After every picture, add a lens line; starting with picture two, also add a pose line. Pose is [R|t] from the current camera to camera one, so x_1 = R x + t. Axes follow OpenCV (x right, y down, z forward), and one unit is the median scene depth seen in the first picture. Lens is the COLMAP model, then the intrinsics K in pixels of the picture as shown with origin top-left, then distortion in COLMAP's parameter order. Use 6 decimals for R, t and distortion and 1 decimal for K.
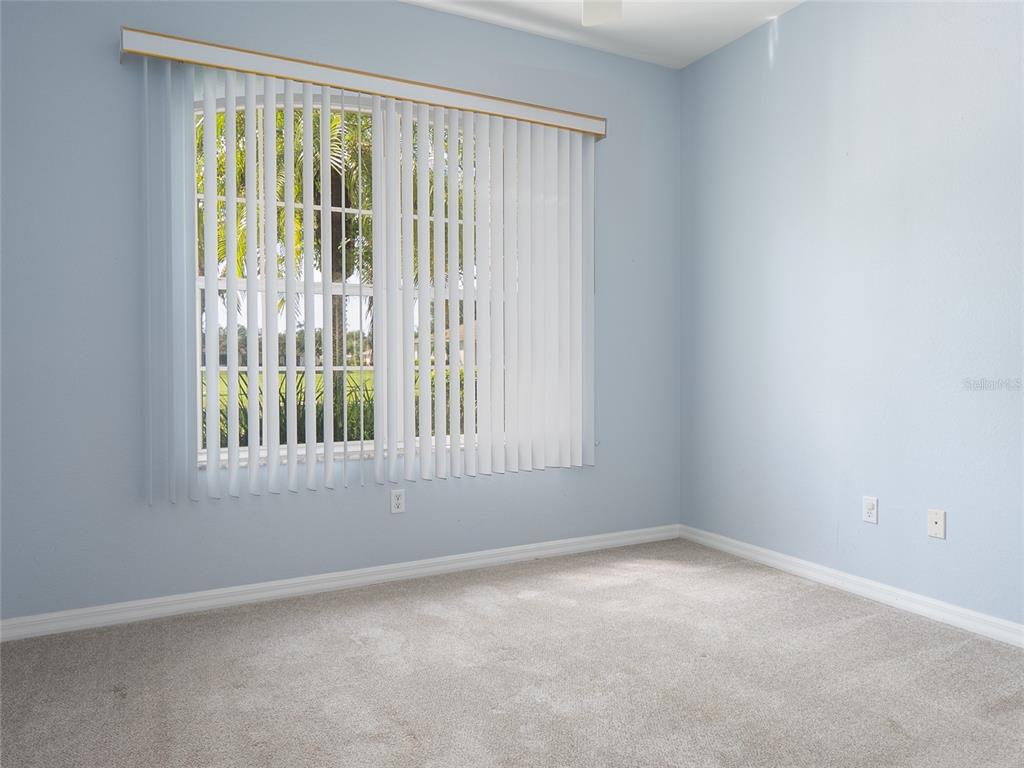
lens RADIAL K [[708.6, 0, 512.0], [0, 708.6, 384.0], [0, 0, 1]] dist [-0.002559, -0.003929]
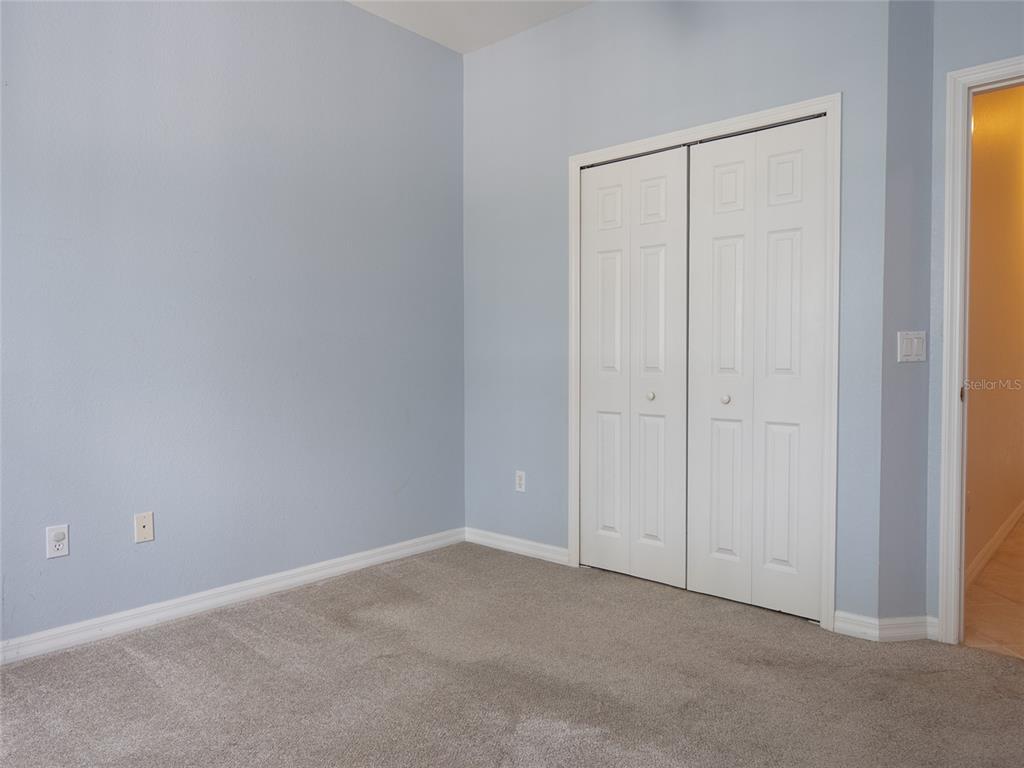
lens RADIAL K [[708.6, 0, 512.0], [0, 708.6, 384.0], [0, 0, 1]] dist [-0.002559, -0.003929]
pose [[-0.351161, -0.032623, 0.935747, -0.470733], [0.031952, 0.998393, 0.046798, -0.027151], [-0.935770, 0.046333, -0.349554, 0.850937]]
